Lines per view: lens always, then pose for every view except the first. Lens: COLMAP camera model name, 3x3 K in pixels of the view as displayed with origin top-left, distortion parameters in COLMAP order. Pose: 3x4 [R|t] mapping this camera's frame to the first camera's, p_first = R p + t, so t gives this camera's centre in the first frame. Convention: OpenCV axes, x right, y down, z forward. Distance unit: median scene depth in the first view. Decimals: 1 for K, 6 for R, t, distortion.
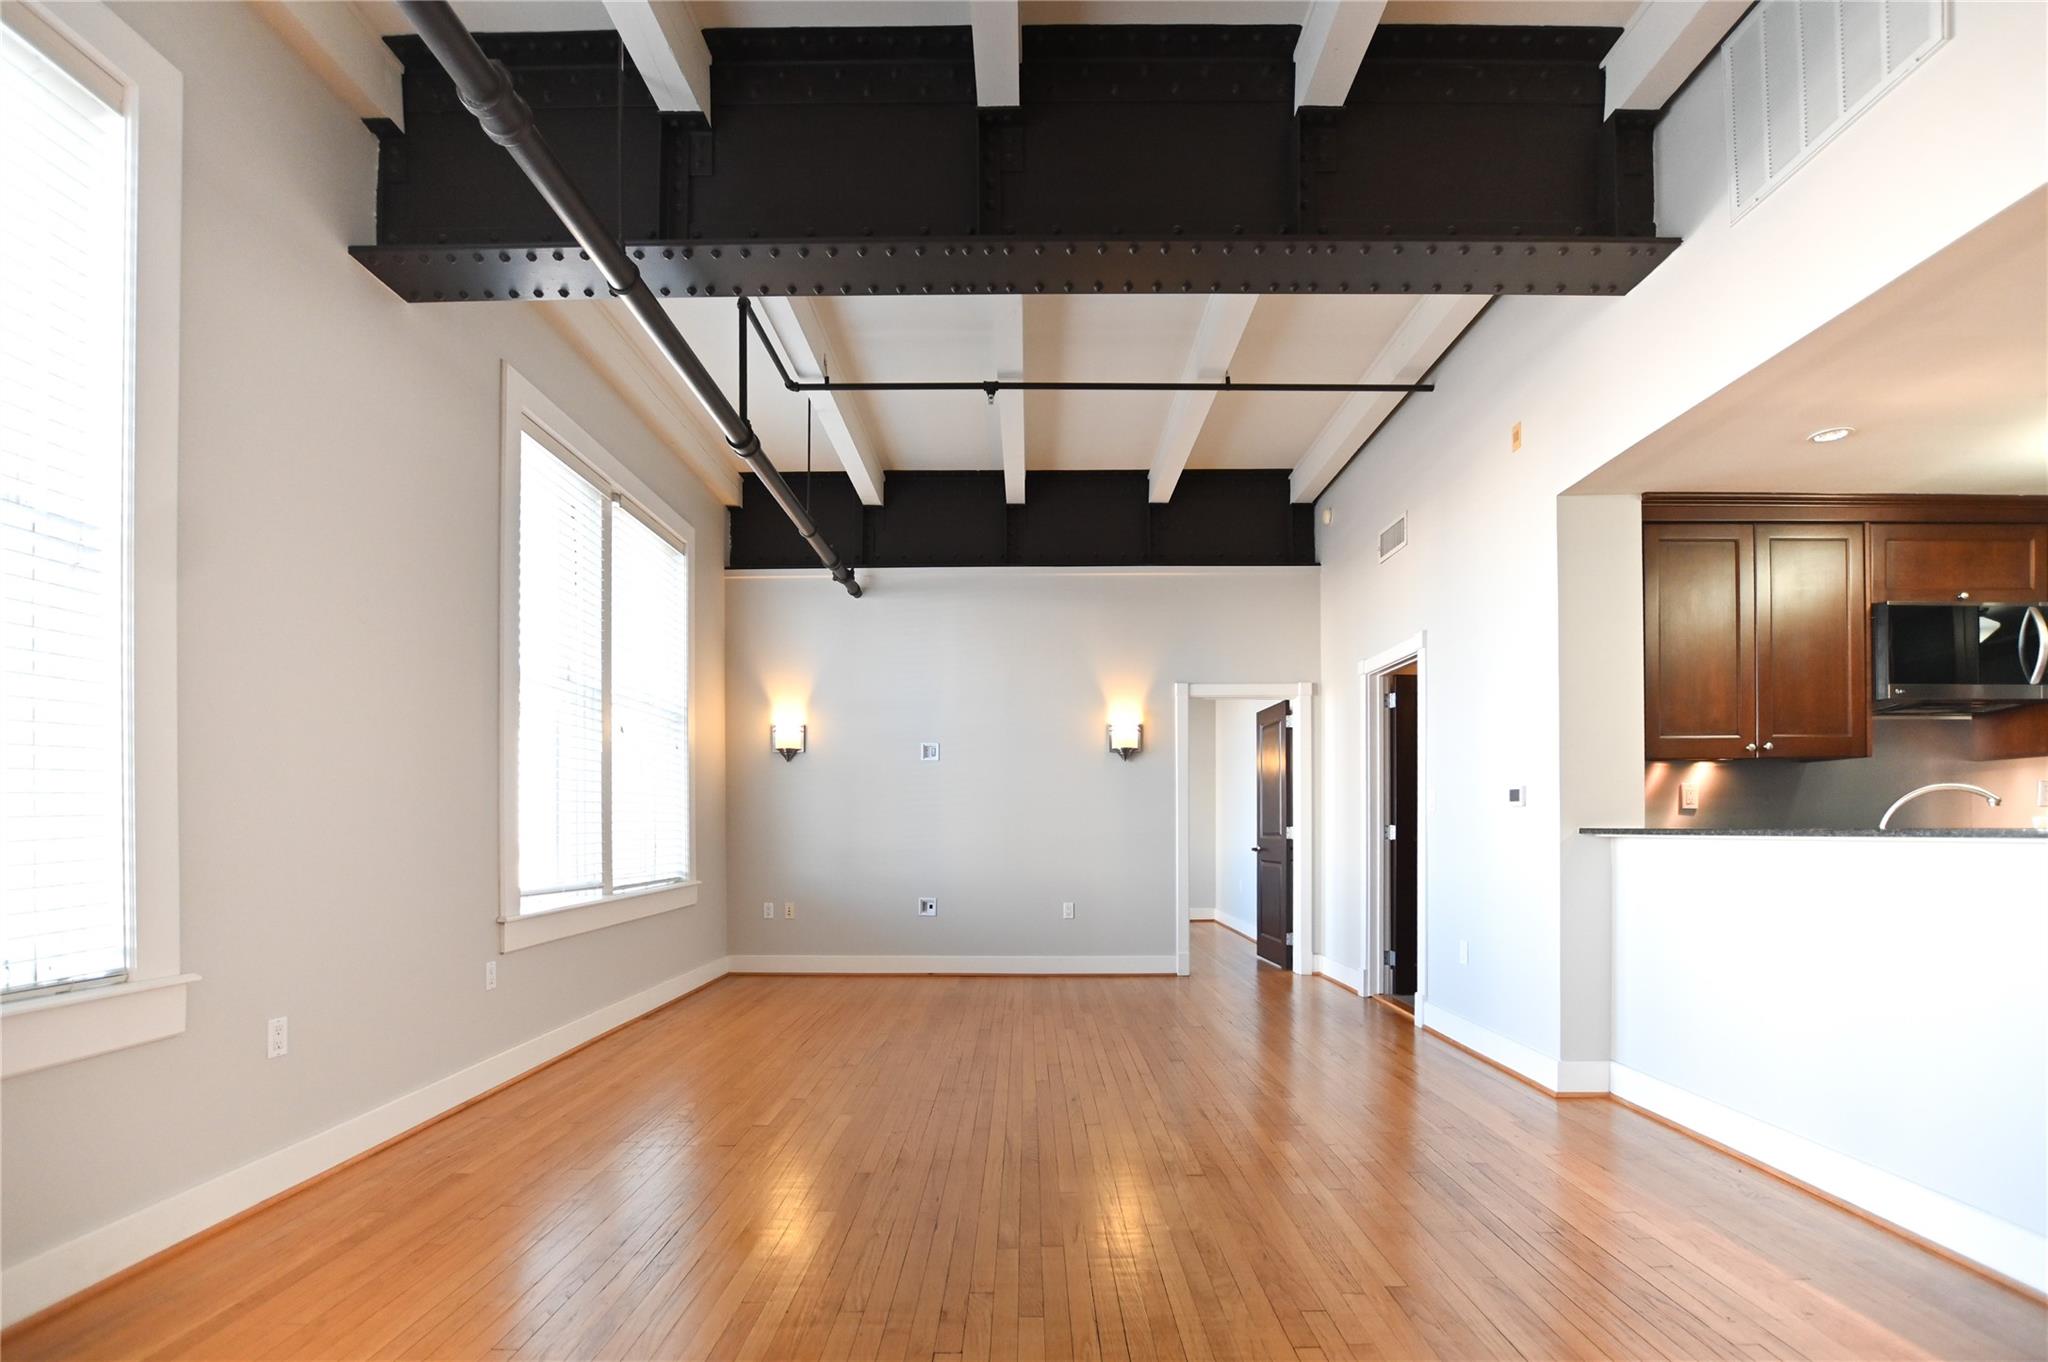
lens RADIAL K [[969.8, 0, 1022.2], [0, 969.8, 830.2], [0, 0, 1]] dist [-0.004089, -0.001441]
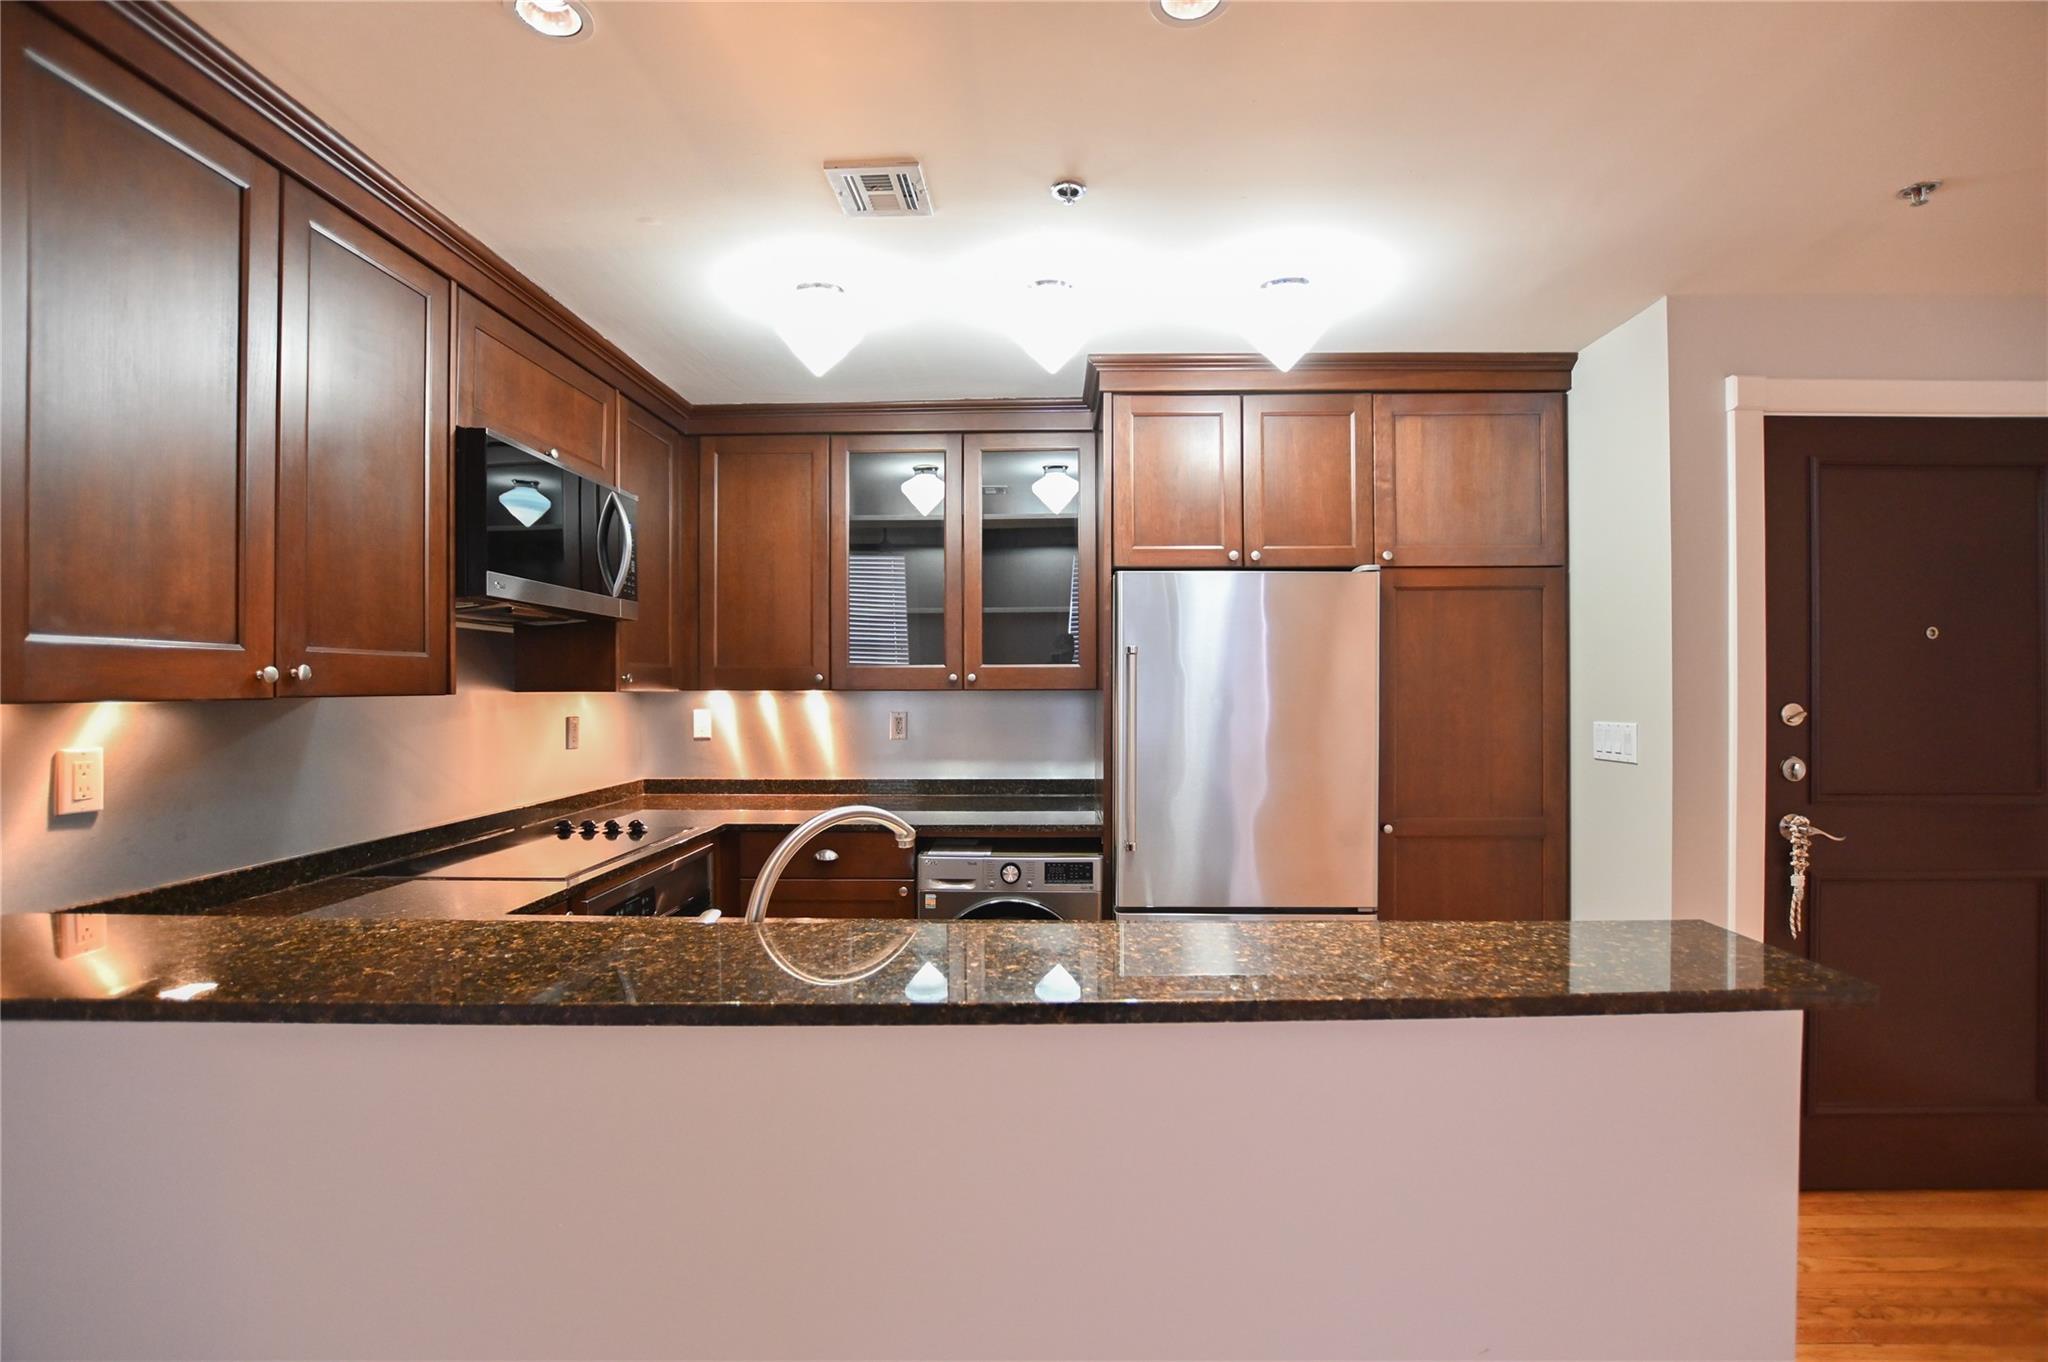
lens RADIAL K [[945.6, 0, 1024.0], [0, 945.6, 681.0], [0, 0, 1]] dist [0.021564, 0.000044]
pose [[0.002544, 0.007403, 0.999969, 0.201310], [0.010497, 0.999917, -0.007429, -0.049605], [-0.999942, 0.010515, 0.002466, 0.424867]]
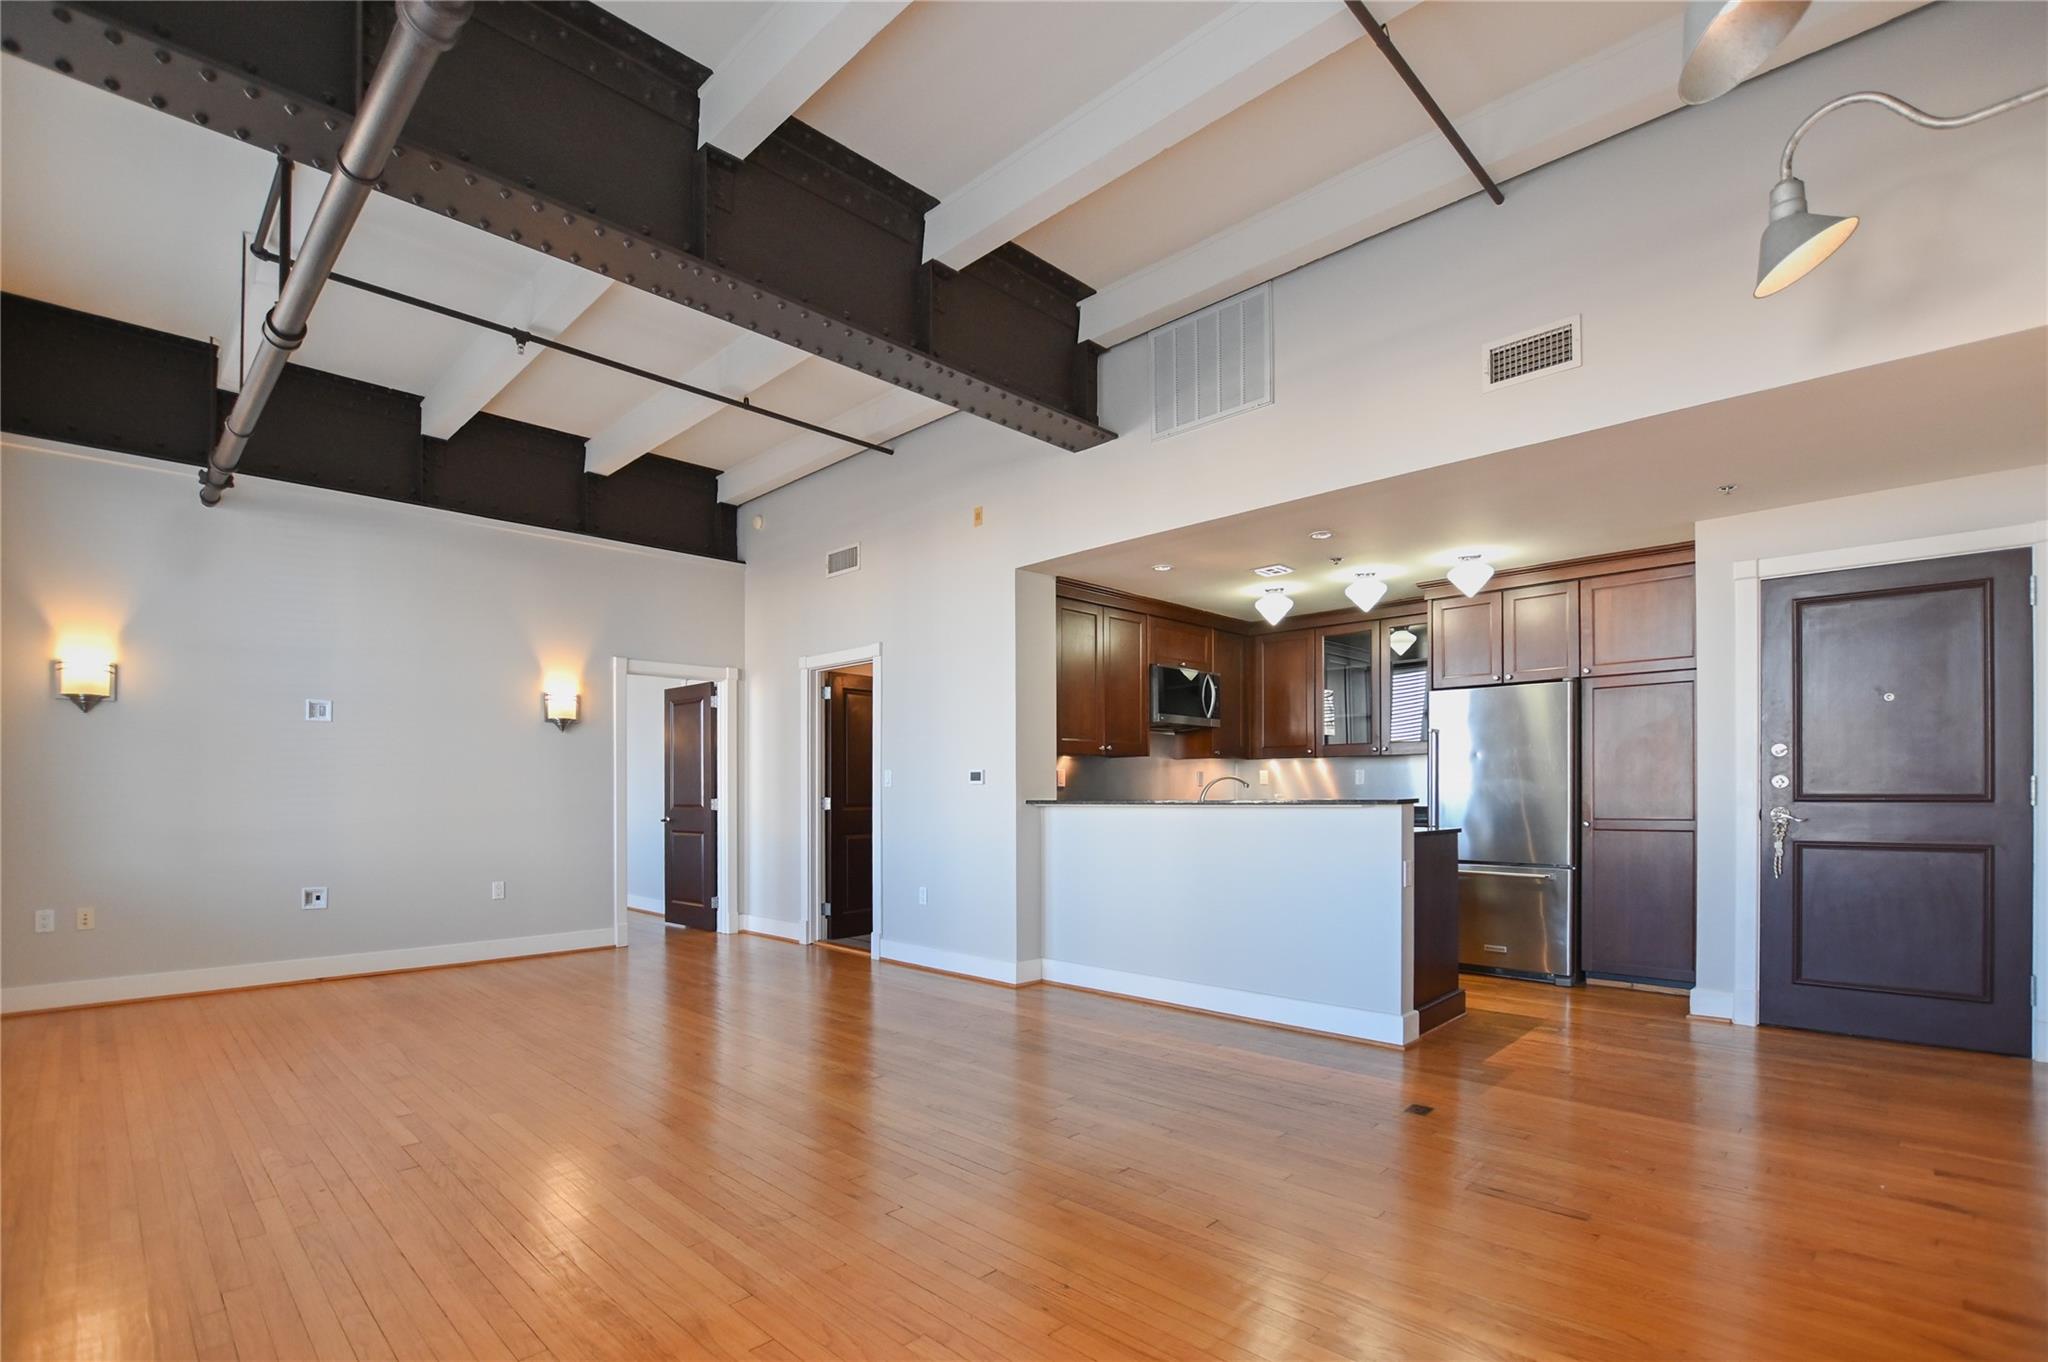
lens RADIAL K [[947.8, 0, 1034.3], [0, 947.8, 779.8], [0, 0, 1]] dist [-0.011986, 0.000155]
pose [[0.696805, 0.009446, 0.717199, -0.276976], [0.006591, 0.999787, -0.019571, -0.002054], [-0.717231, 0.018364, 0.696594, 0.004353]]
